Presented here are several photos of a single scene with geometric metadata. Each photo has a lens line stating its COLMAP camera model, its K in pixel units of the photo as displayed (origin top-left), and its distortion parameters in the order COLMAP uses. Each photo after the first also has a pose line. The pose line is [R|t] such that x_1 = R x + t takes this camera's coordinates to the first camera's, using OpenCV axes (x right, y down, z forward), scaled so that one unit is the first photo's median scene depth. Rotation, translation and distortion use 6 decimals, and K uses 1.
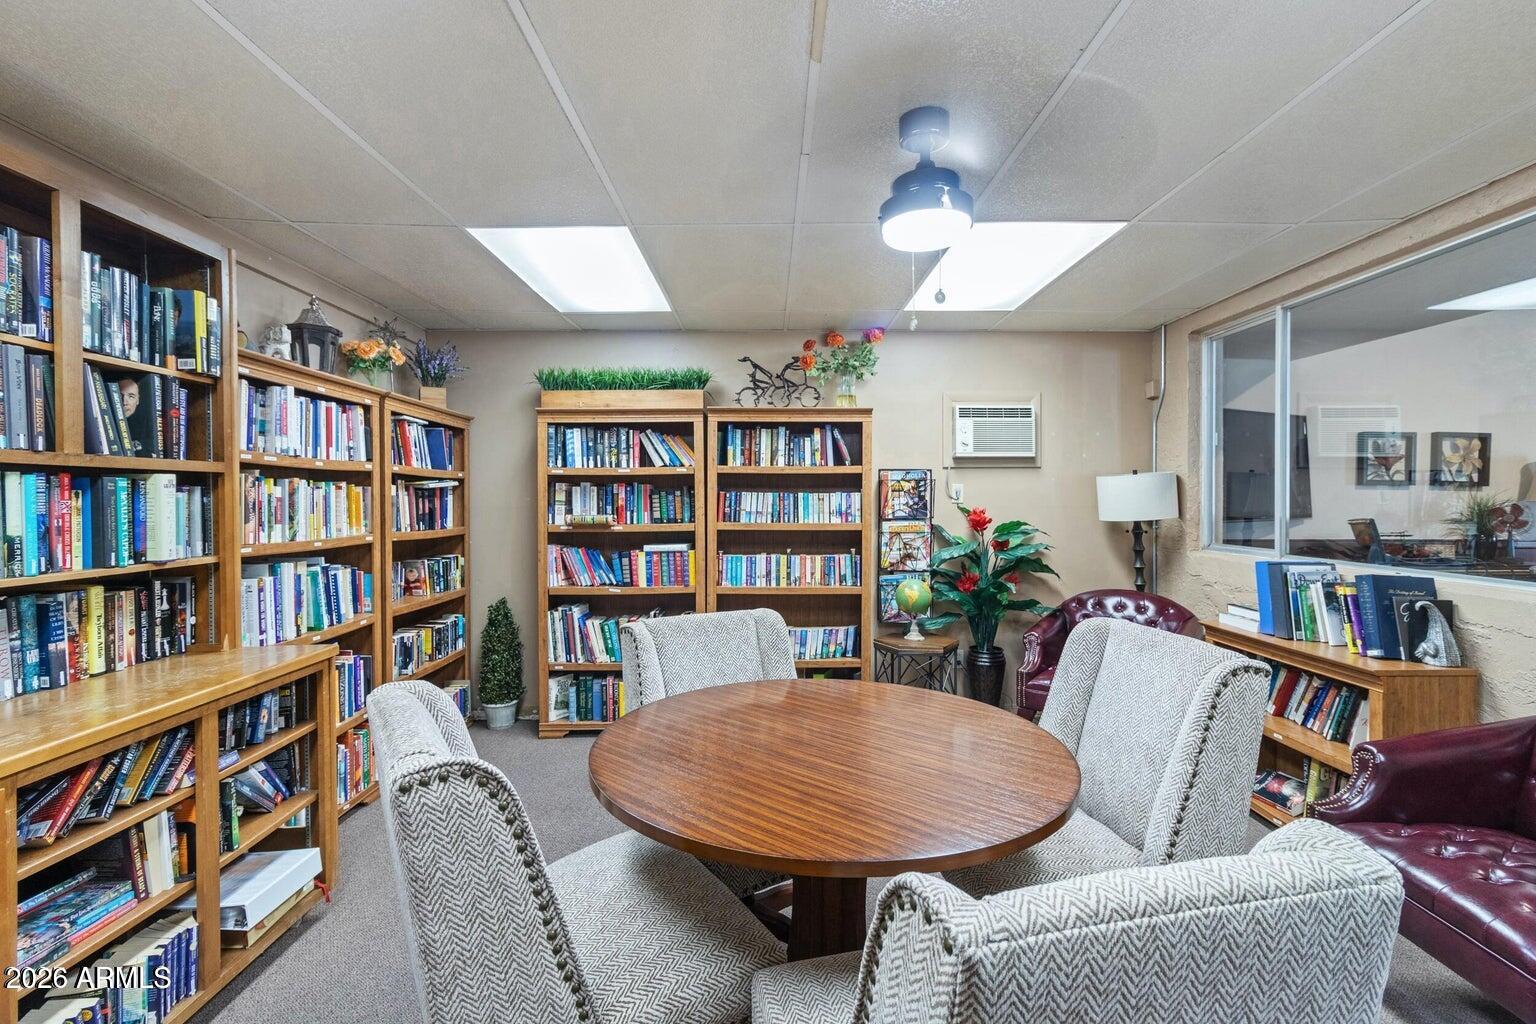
lens RADIAL K [[707.2, 0, 772.4], [0, 707.2, 509.0], [0, 0, 1]] dist [0.005088, -0.000625]
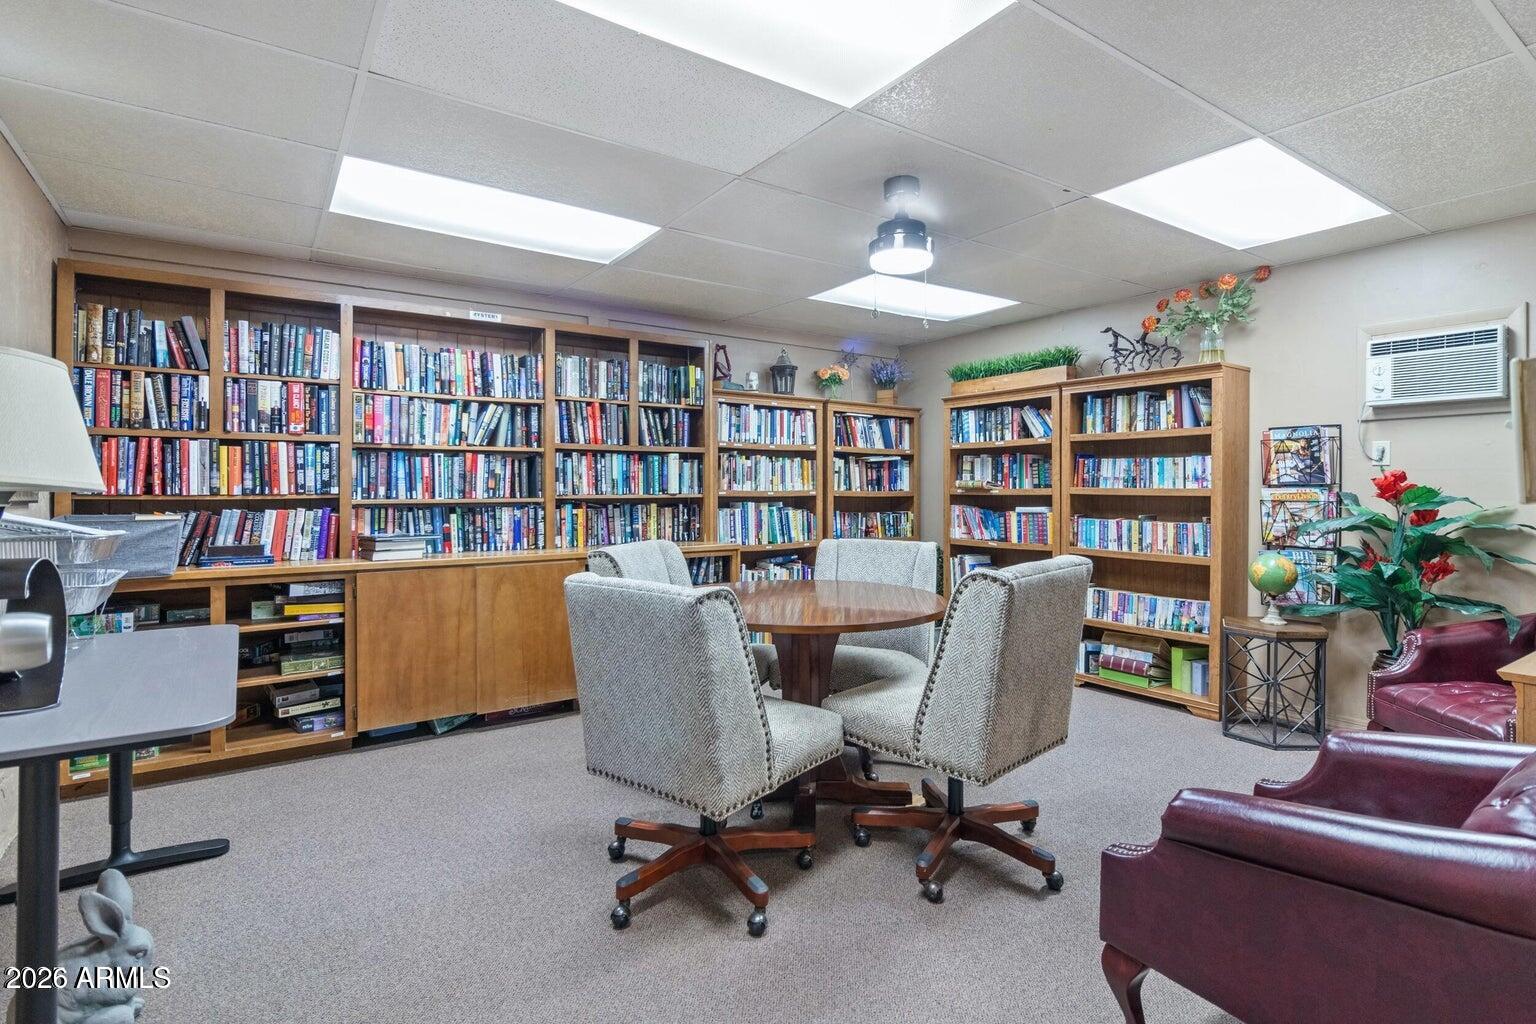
lens RADIAL K [[768.8, 0, 774.0], [0, 768.8, 498.6], [0, 0, 1]] dist [0.003862, 0.000290]
pose [[0.557907, 0.014538, -0.829776, 0.641633], [-0.013326, 0.999875, 0.008558, 0.032339], [0.829797, 0.006283, 0.558031, -0.030312]]
